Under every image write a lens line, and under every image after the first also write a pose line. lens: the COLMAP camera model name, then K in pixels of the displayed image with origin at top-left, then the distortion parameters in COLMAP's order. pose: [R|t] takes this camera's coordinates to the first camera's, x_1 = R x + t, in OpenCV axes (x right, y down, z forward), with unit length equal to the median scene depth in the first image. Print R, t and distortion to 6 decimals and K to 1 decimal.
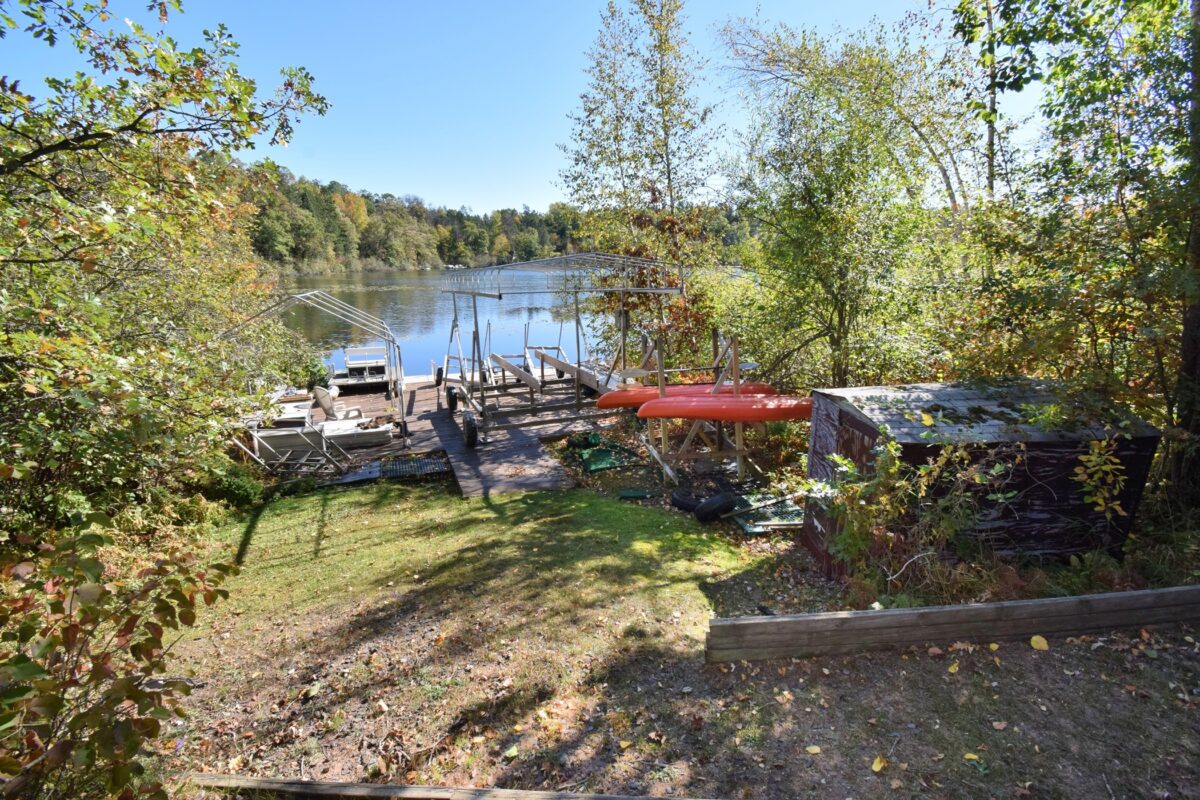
lens RADIAL K [[531.8, 0, 608.3], [0, 531.8, 403.0], [0, 0, 1]] dist [-0.010040, -0.001702]
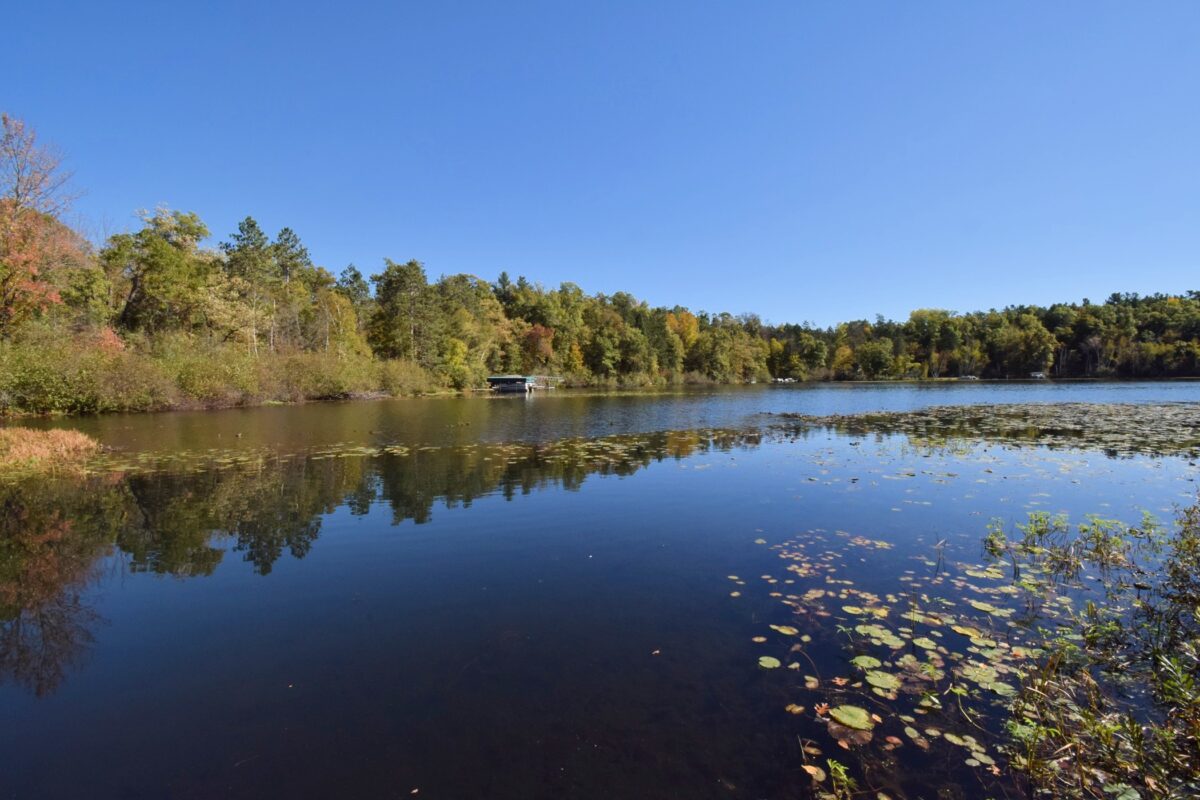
lens RADIAL K [[531.8, 0, 592.0], [0, 531.8, 406.2], [0, 0, 1]] dist [-0.010040, -0.001702]
pose [[0.793599, 0.009052, -0.608374, 0.088808], [-0.139052, 0.976125, -0.166864, -0.153459], [0.592339, 0.217019, 0.775911, 1.174513]]
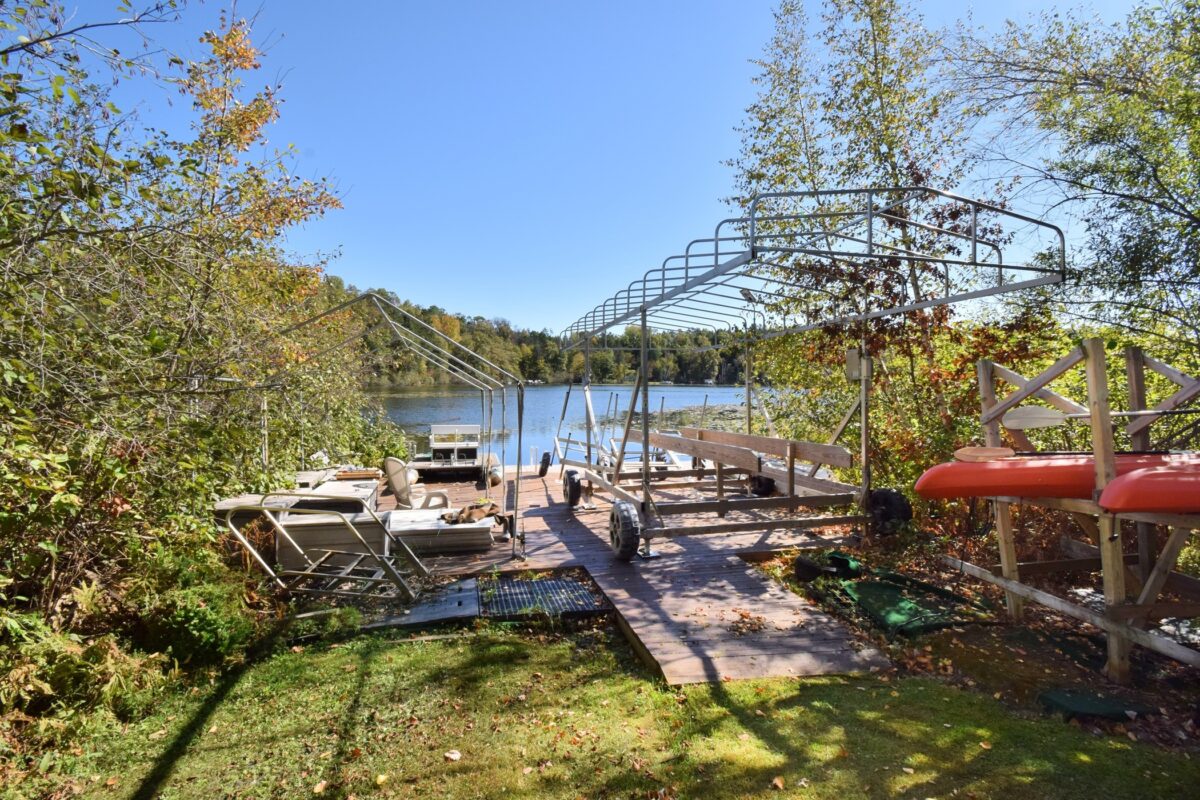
lens RADIAL K [[531.8, 0, 601.7], [0, 531.8, 400.3], [0, 0, 1]] dist [-0.010040, -0.001702]
pose [[0.989804, 0.012714, -0.141867, -0.128692], [-0.044066, 0.974477, -0.220118, 0.024121], [0.135447, 0.224125, 0.965102, 0.252801]]
